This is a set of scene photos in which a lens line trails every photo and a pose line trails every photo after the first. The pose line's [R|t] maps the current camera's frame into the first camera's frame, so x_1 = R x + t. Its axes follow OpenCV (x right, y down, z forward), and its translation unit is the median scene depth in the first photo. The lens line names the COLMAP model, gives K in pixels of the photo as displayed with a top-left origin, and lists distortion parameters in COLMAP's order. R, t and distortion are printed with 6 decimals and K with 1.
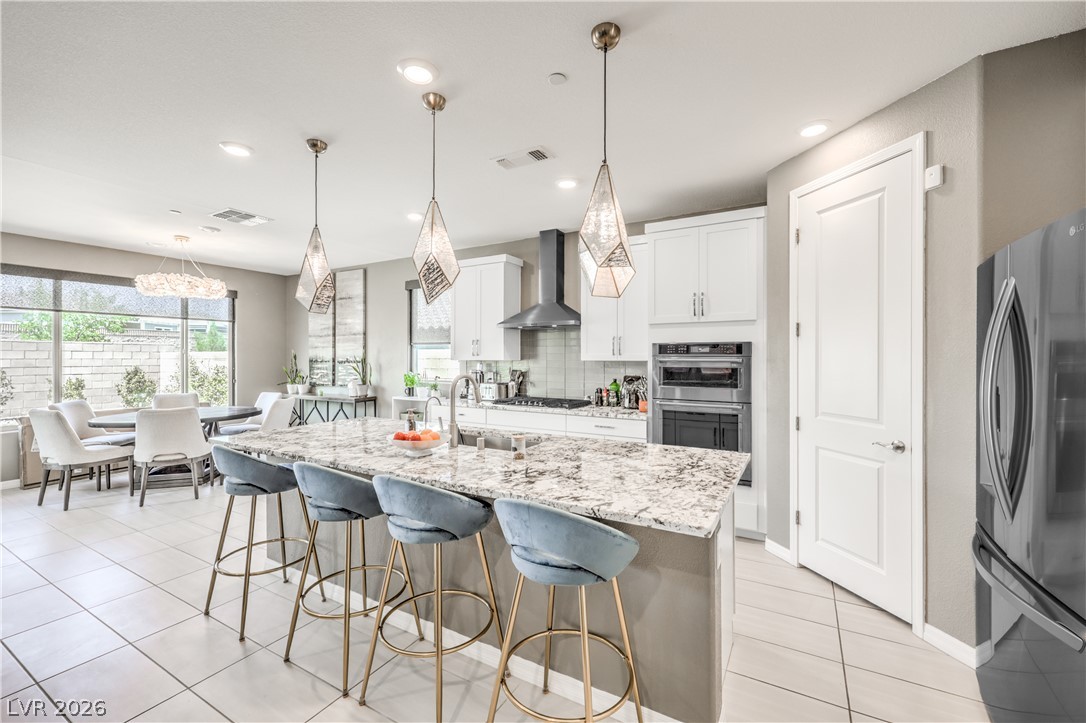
lens RADIAL K [[443.9, 0, 552.0], [0, 443.9, 355.7], [0, 0, 1]] dist [-0.000249, 0.000694]
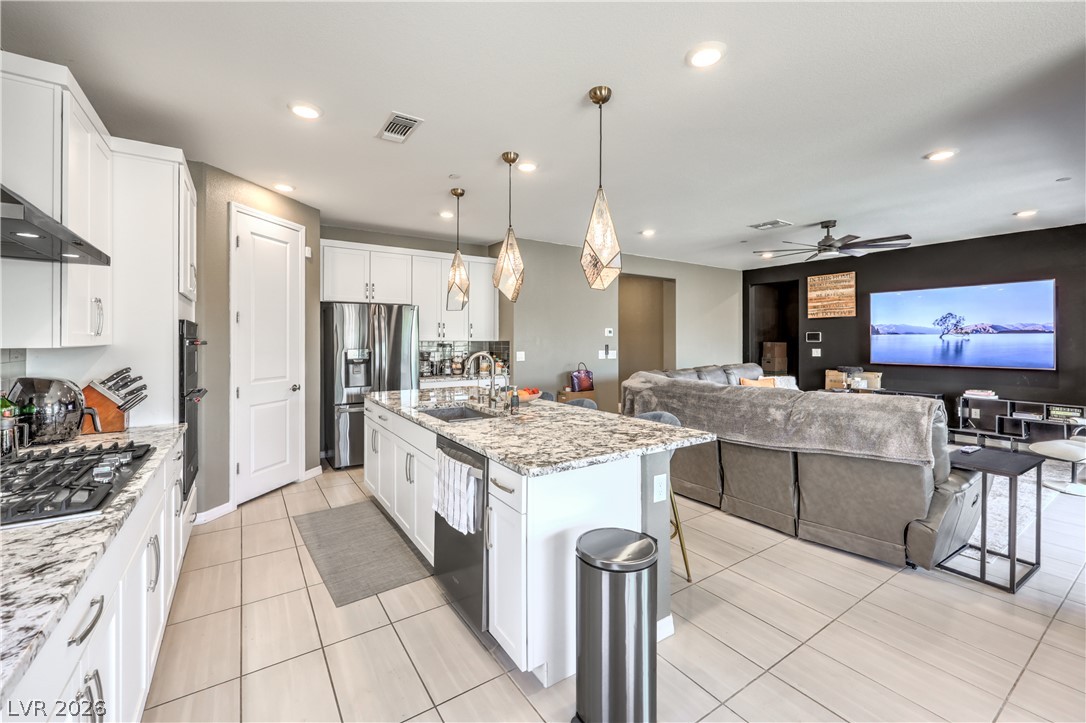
lens RADIAL K [[449.5, 0, 548.9], [0, 449.5, 341.9], [0, 0, 1]] dist [-0.000689, 0.000131]
pose [[-0.895628, -0.000827, 0.444803, -0.467361], [0.000347, 0.999997, 0.002558, 0.004508], [-0.444804, 0.002446, -0.895625, 1.034118]]
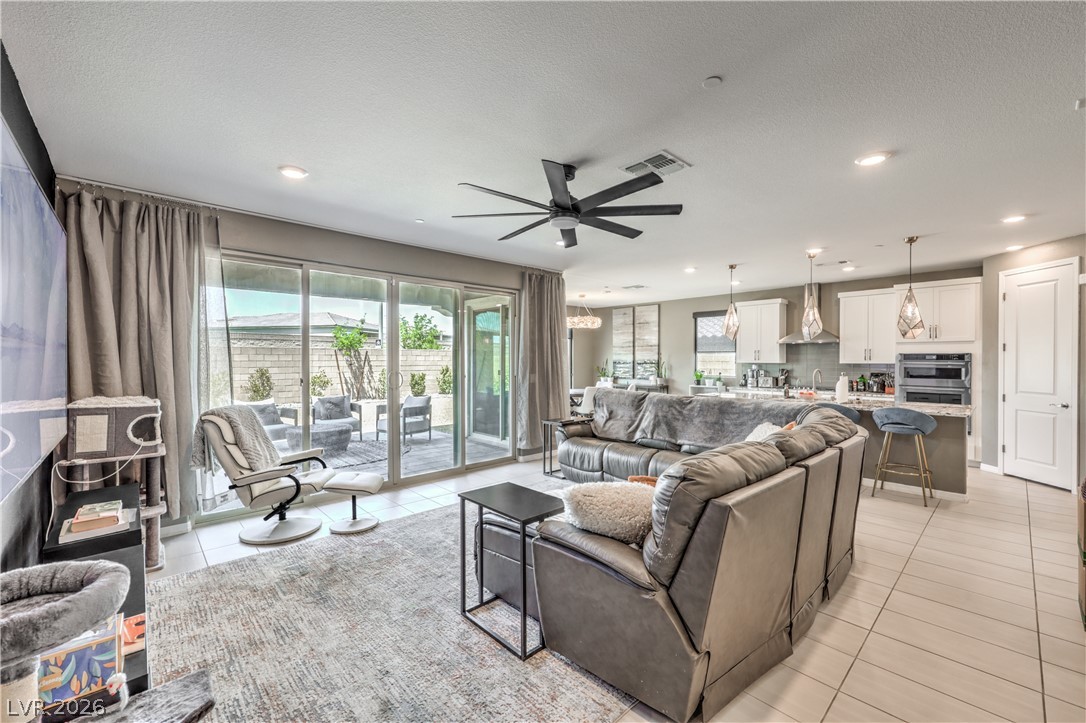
lens RADIAL K [[438.4, 0, 549.4], [0, 438.4, 359.4], [0, 0, 1]] dist [0.000649, -0.000202]
pose [[0.954730, 0.002775, -0.297462, -0.422528], [-0.001791, 0.999992, 0.003580, -0.006943], [0.297469, -0.002885, 0.954727, -0.777771]]
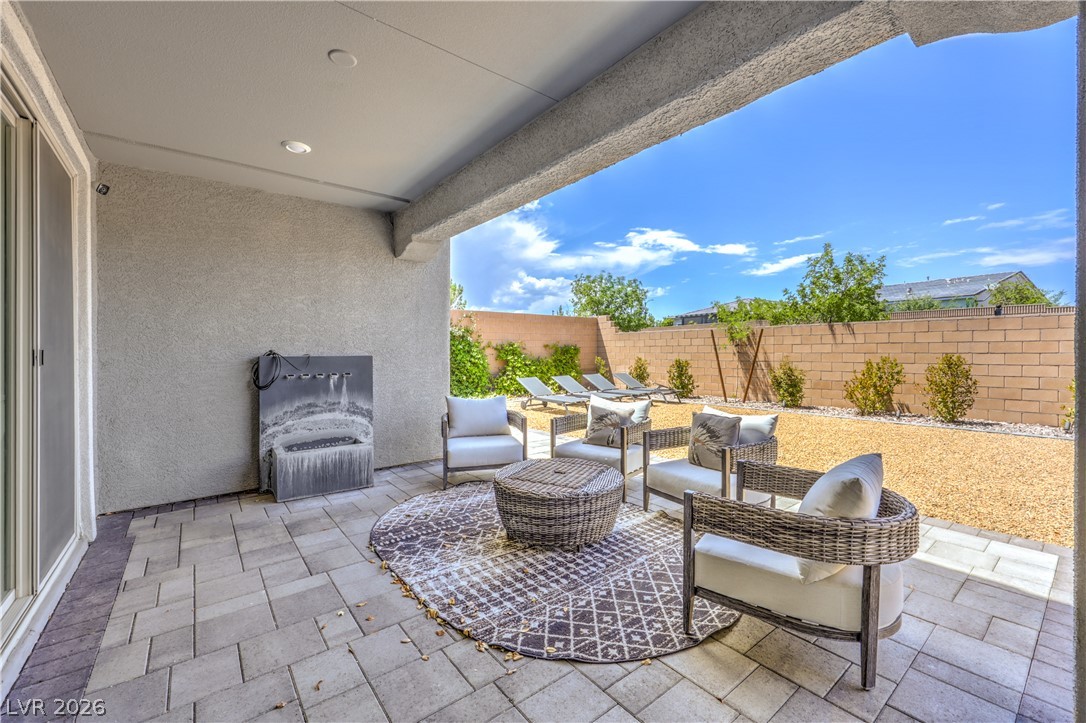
lens RADIAL K [[451.7, 0, 548.3], [0, 451.7, 349.2], [0, 0, 1]] dist [0.000477, -0.000002]
pose [[-0.375804, 0.000102, -0.926699, -0.924182], [0.006487, 0.999976, -0.002521, 0.036355], [0.926677, -0.006959, -0.375795, 0.579010]]
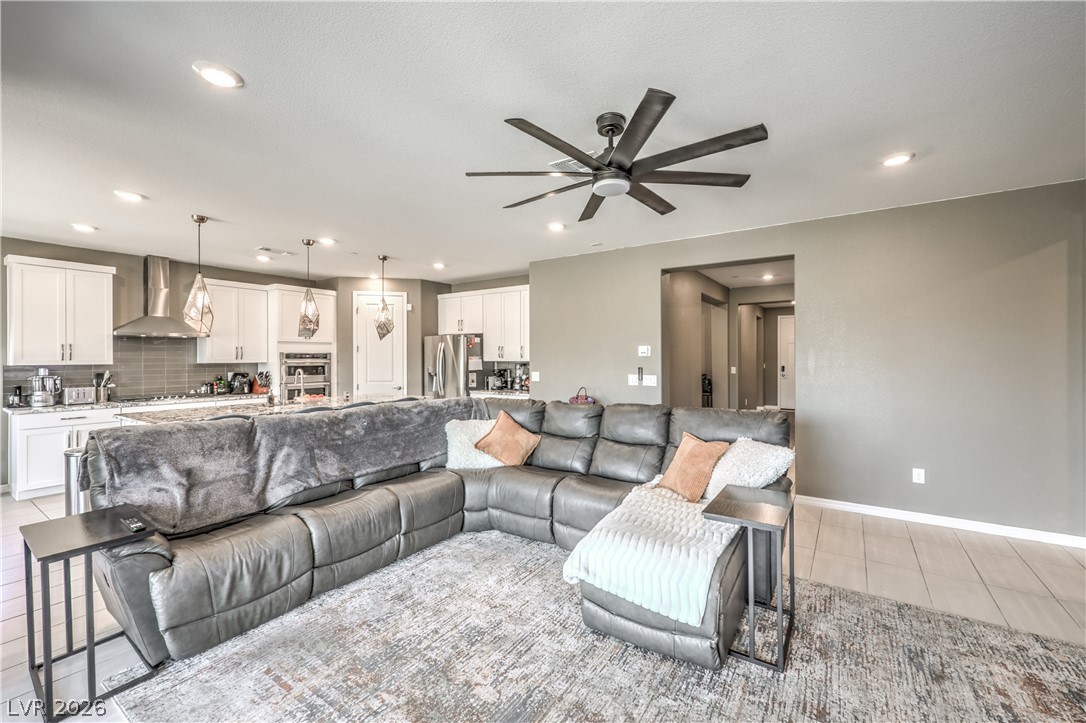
lens RADIAL K [[445.5, 0, 552.4], [0, 445.5, 360.2], [0, 0, 1]] dist [0.002089, 0.000552]
pose [[0.075673, -0.006345, 0.997113, -1.084657], [-0.000097, 0.999980, 0.006371, -0.006458], [-0.997133, -0.000579, 0.075671, -0.156809]]
